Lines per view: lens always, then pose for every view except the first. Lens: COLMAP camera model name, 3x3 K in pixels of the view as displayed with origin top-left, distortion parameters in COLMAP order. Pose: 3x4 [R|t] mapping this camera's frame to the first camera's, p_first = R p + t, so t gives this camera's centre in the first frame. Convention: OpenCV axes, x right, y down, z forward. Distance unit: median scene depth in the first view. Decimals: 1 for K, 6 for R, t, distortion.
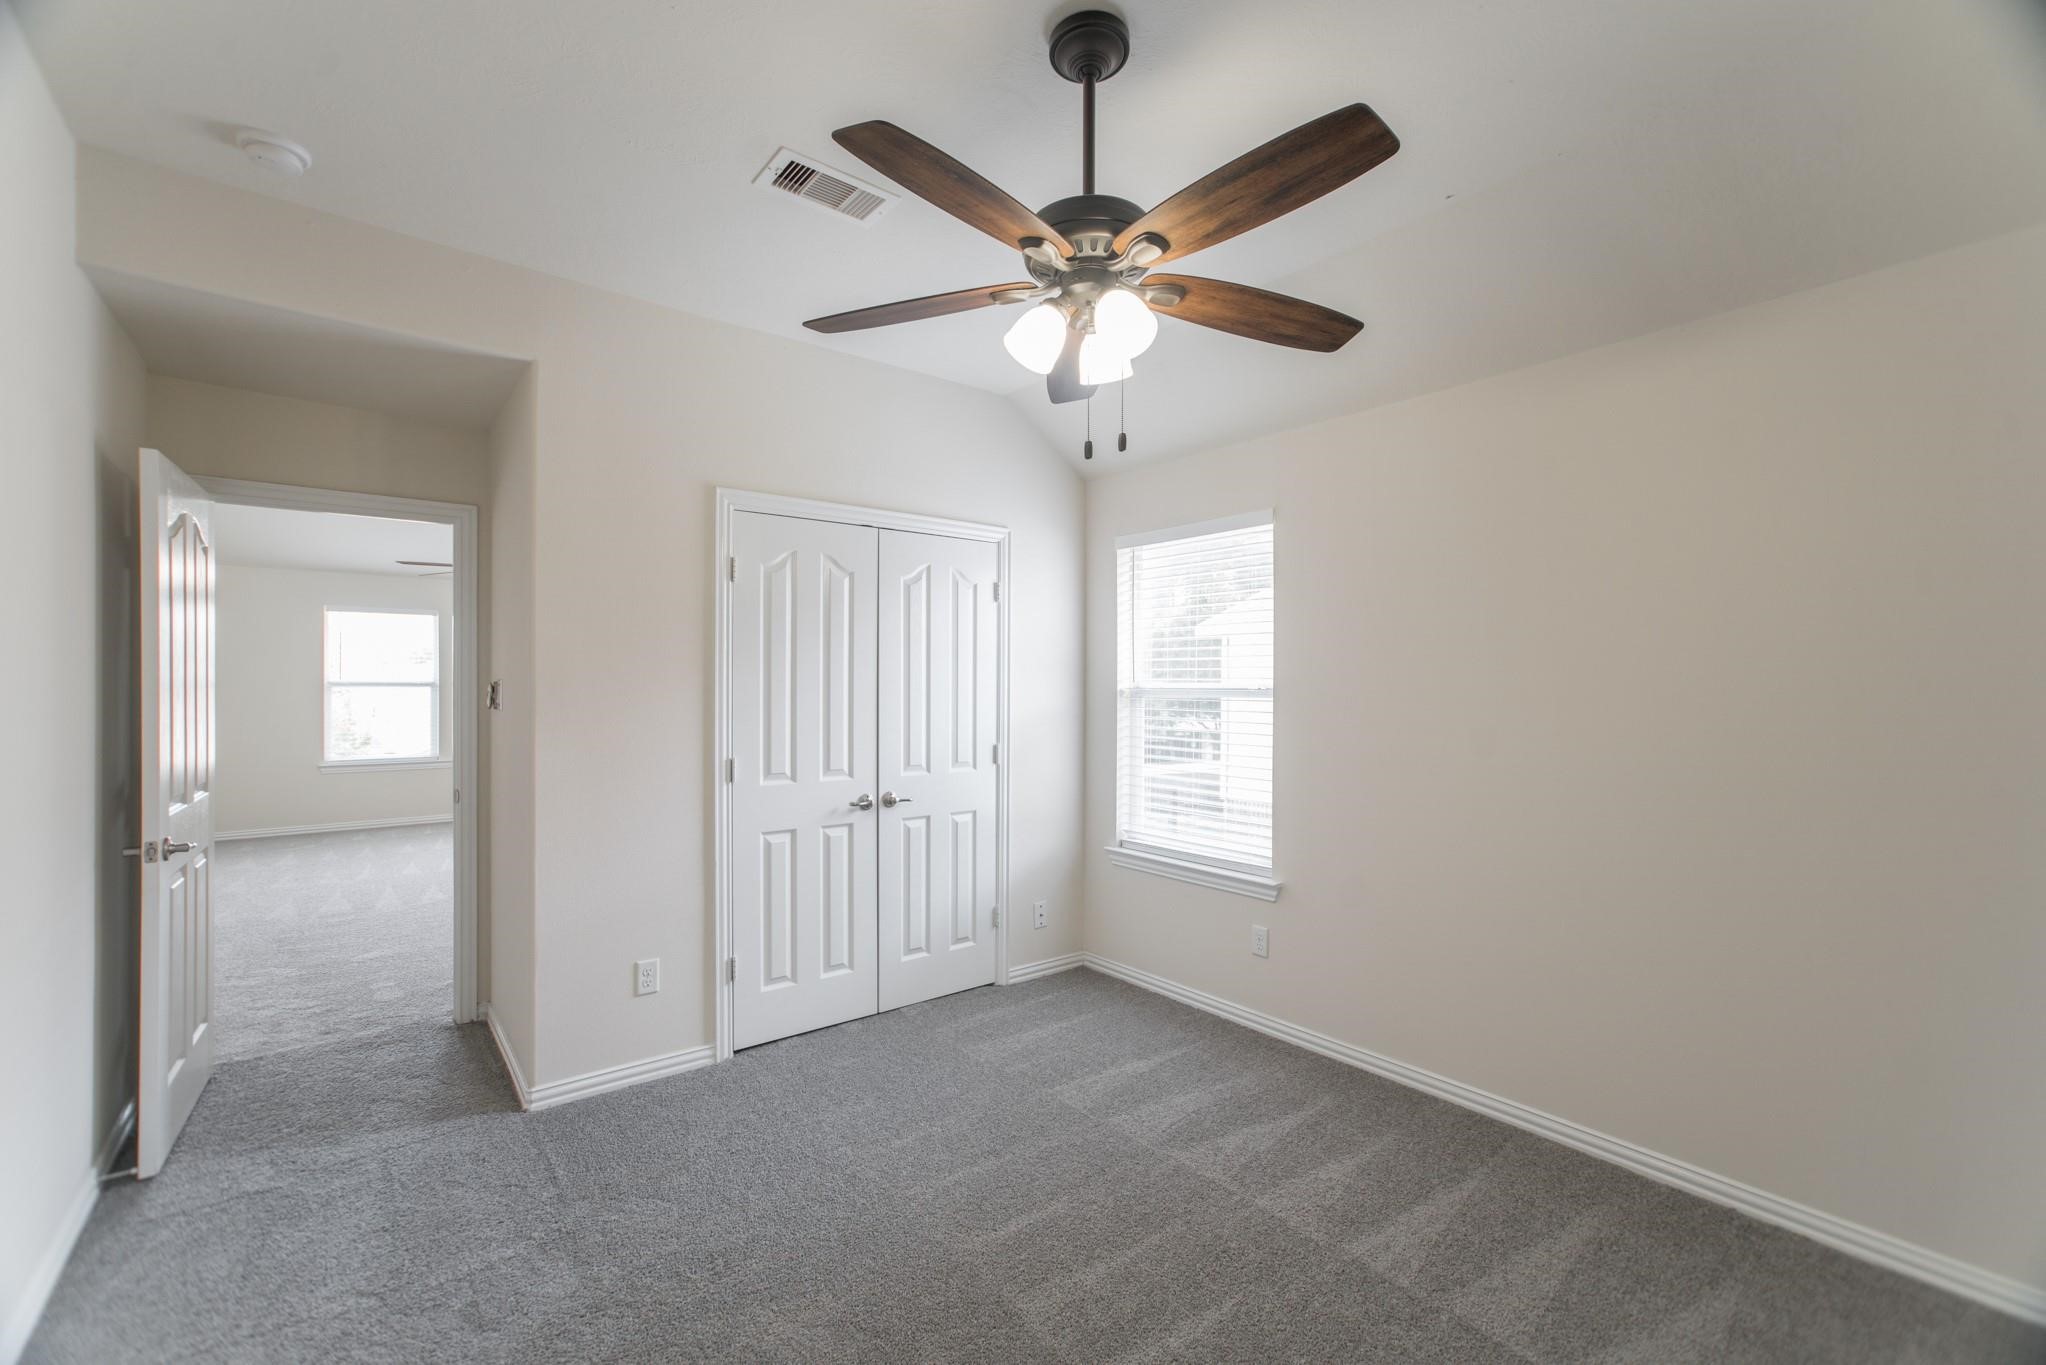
lens RADIAL K [[861.5, 0, 1025.8], [0, 861.5, 693.3], [0, 0, 1]] dist [-0.016699, 0.012144]
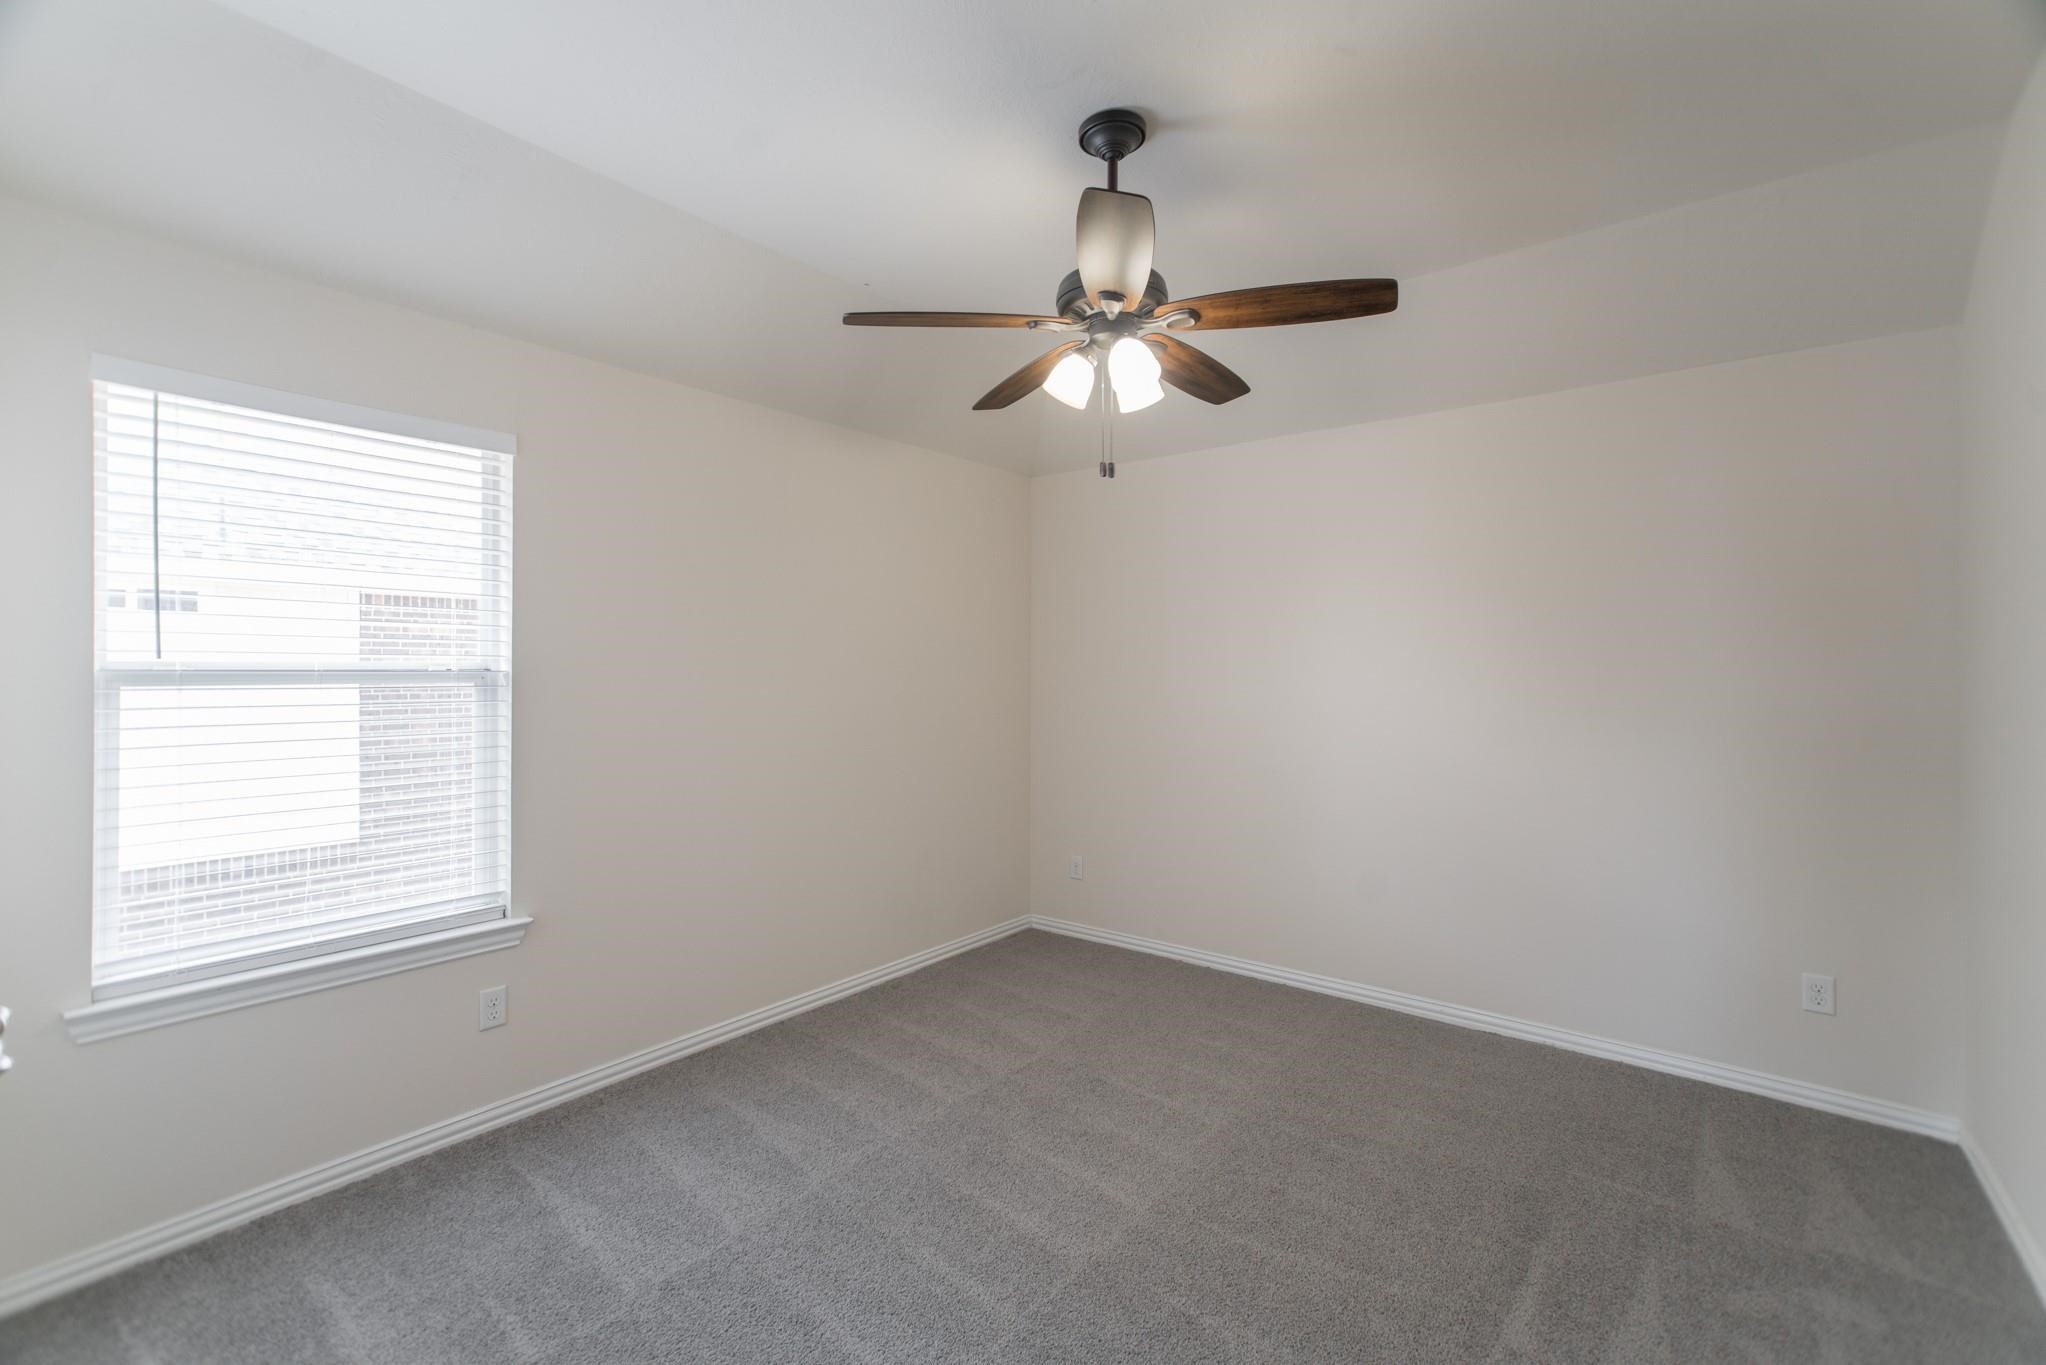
lens RADIAL K [[861.5, 0, 1025.8], [0, 861.5, 693.3], [0, 0, 1]] dist [-0.016699, 0.012144]
pose [[-0.223356, -0.032335, 0.974200, -0.692166], [0.002348, 0.999429, 0.033711, -0.009772], [-0.974734, 0.009817, -0.223153, 0.908114]]
